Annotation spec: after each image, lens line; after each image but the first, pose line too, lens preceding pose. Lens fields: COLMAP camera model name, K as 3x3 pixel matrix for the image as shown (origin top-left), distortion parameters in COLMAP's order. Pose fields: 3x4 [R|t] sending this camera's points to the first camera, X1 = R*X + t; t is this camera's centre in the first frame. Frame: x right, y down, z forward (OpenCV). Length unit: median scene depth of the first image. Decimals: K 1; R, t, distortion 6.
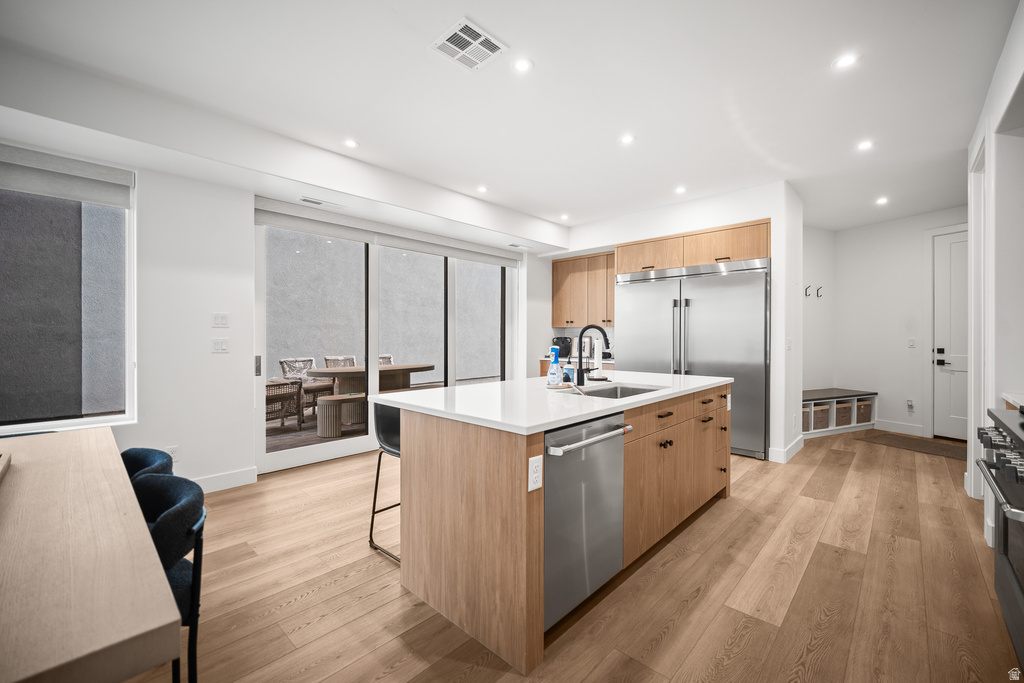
lens RADIAL K [[419.6, 0, 515.4], [0, 419.6, 338.8], [0, 0, 1]] dist [-0.002873, -0.000184]
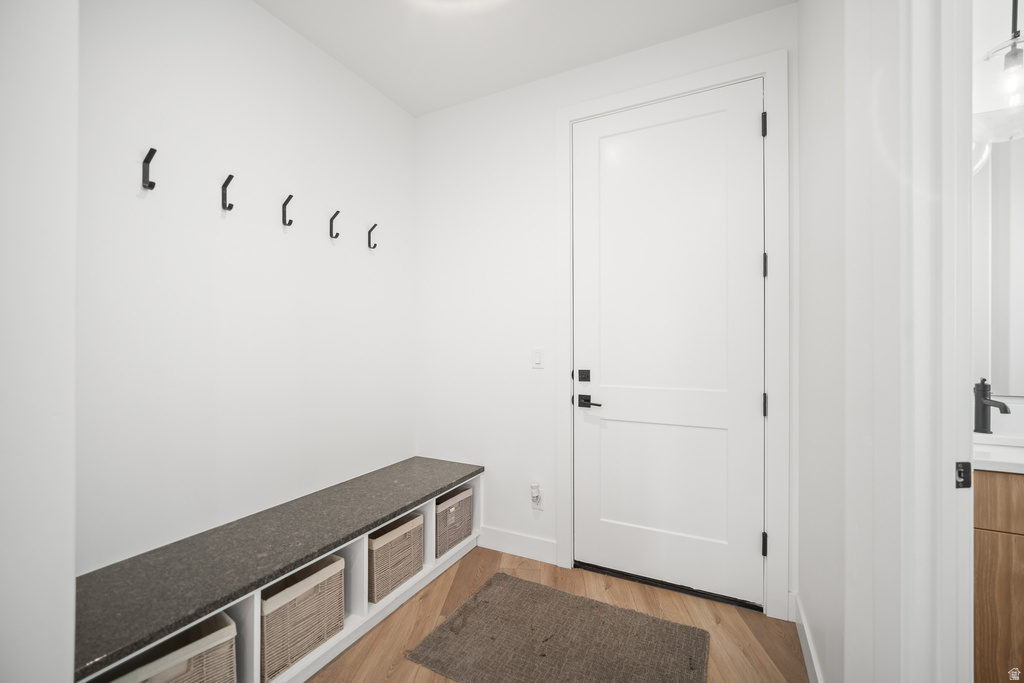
lens RADIAL K [[419.6, 0, 515.4], [0, 419.6, 338.8], [0, 0, 1]] dist [-0.002873, -0.000184]
pose [[0.796887, -0.002211, 0.604125, 0.641830], [0.003410, 0.999994, -0.000838, -0.009329], [-0.604119, 0.002728, 0.796889, 0.641679]]
